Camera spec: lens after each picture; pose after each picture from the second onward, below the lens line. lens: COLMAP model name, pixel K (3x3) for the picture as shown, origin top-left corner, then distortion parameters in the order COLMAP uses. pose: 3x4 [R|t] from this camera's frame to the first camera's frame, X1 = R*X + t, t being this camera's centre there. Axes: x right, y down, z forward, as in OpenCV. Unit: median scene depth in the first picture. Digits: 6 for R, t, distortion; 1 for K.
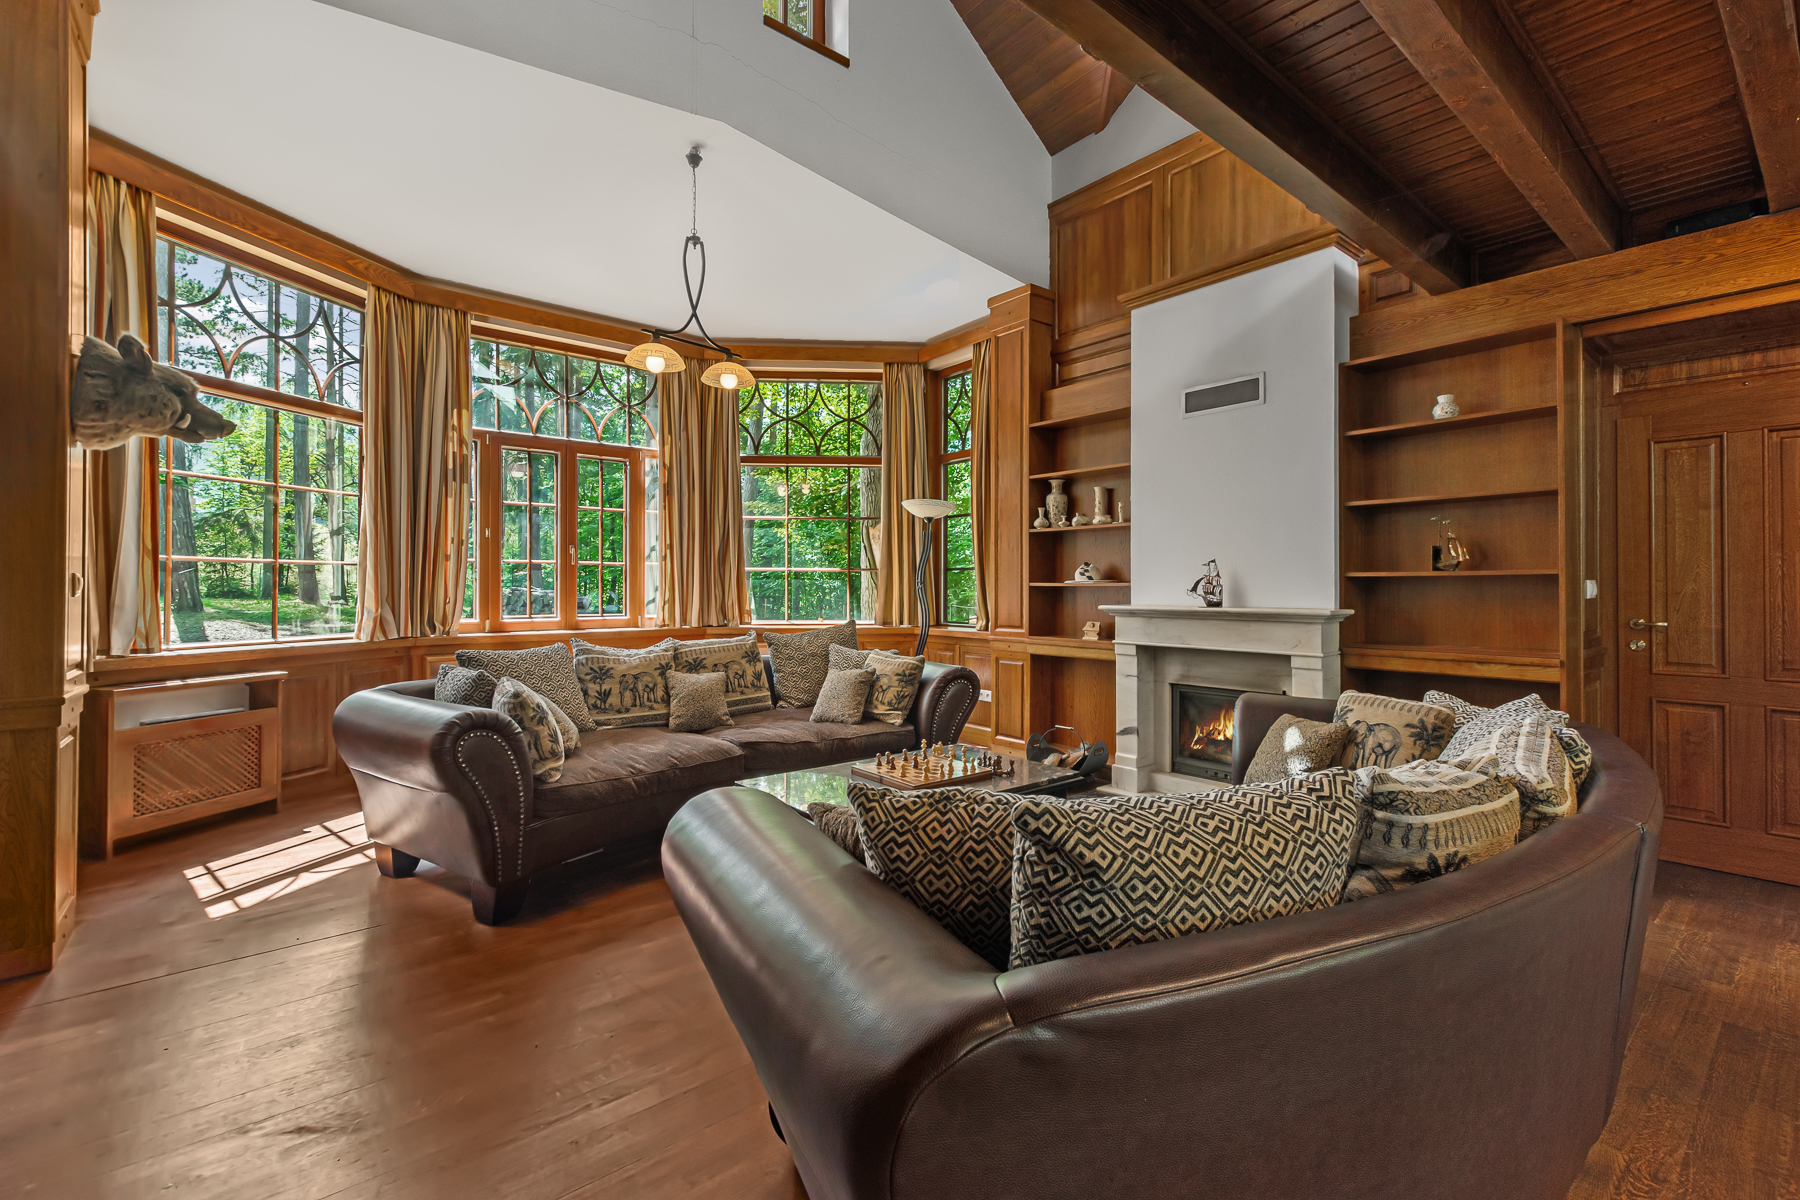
lens RADIAL K [[788.1, 0, 933.7], [0, 788.1, 591.3], [0, 0, 1]] dist [0.002873, -0.002015]
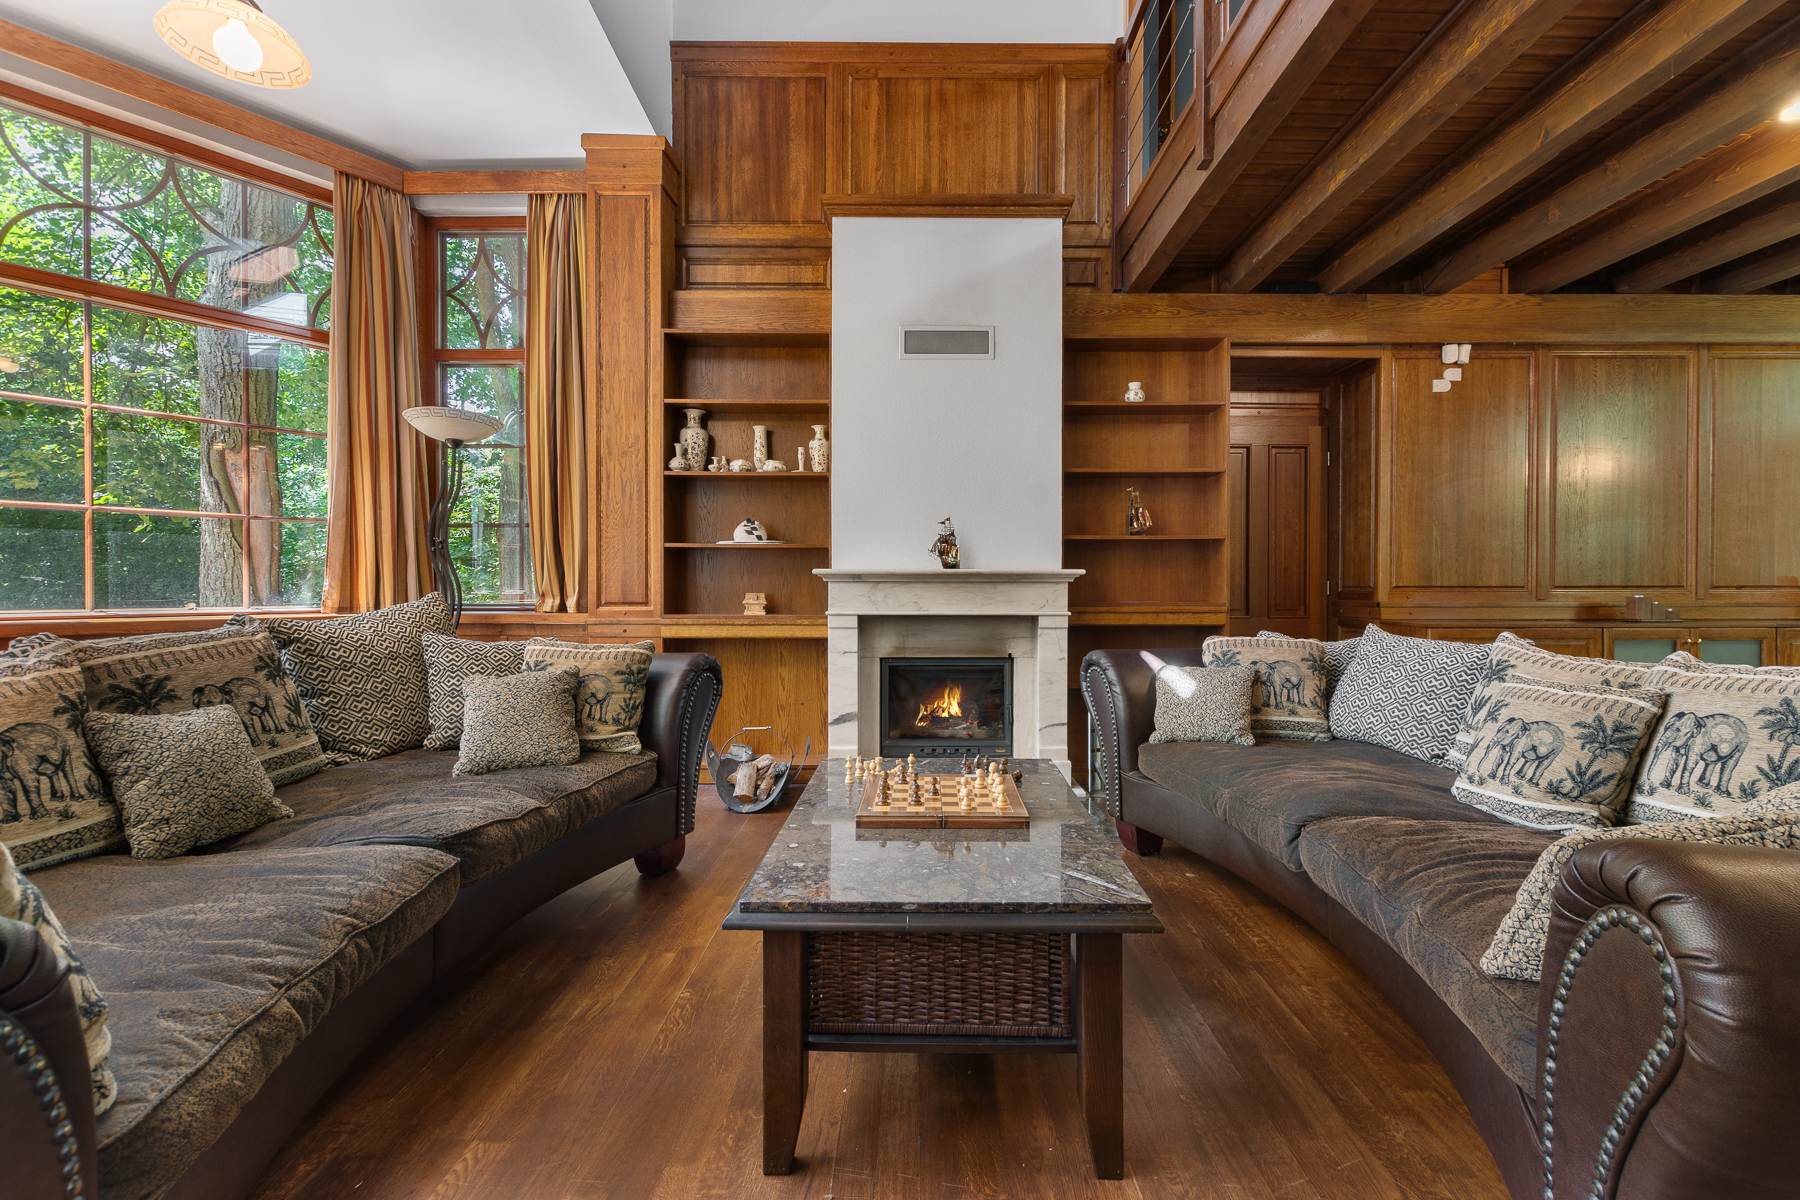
lens RADIAL K [[788.1, 0, 905.3], [0, 788.1, 597.8], [0, 0, 1]] dist [0.002873, -0.002015]
pose [[0.642950, -0.014020, 0.765780, -0.354674], [0.004073, 0.999881, 0.014886, 0.036279], [-0.765897, -0.006452, 0.642931, 0.409454]]
